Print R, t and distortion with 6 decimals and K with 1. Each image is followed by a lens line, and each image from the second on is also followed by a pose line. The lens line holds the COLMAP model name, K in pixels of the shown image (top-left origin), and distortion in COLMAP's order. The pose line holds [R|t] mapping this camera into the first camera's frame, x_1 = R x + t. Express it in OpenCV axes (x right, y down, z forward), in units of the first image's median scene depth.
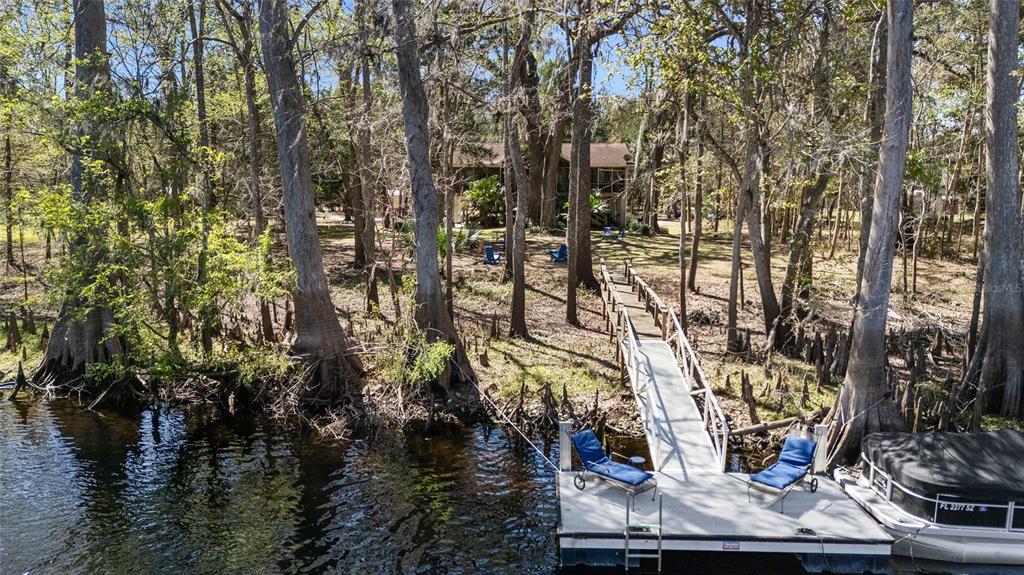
lens RADIAL K [[725.9, 0, 512.0], [0, 725.9, 287.5], [0, 0, 1]] dist [0.033771, -0.002532]
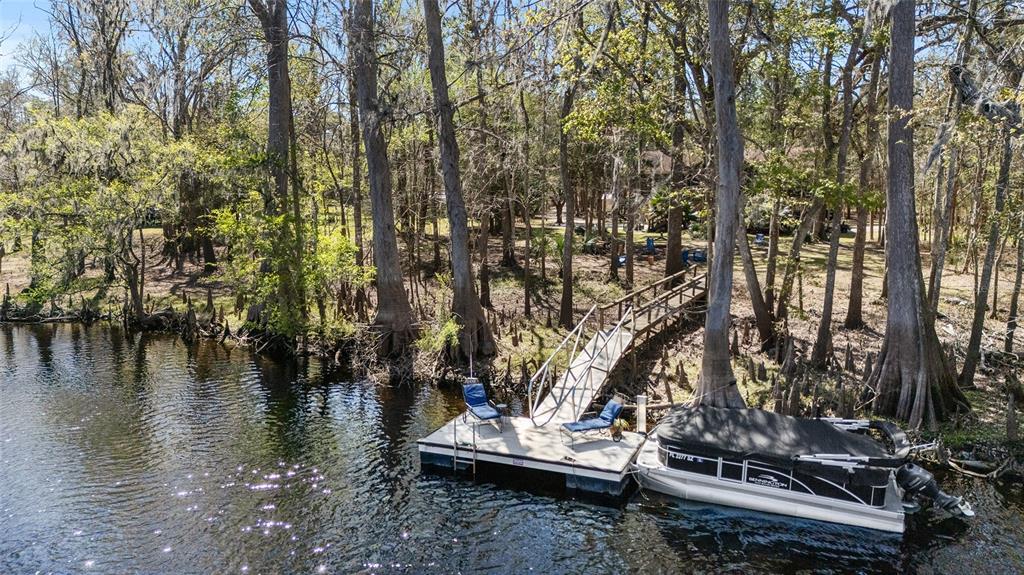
lens RADIAL K [[725.9, 0, 512.0], [0, 725.9, 287.5], [0, 0, 1]] dist [0.033771, -0.002532]
pose [[0.932514, 0.045475, -0.358260, 0.769663], [-0.043985, 0.998956, 0.012311, -0.018362], [0.358446, 0.004278, 0.933541, -0.370533]]
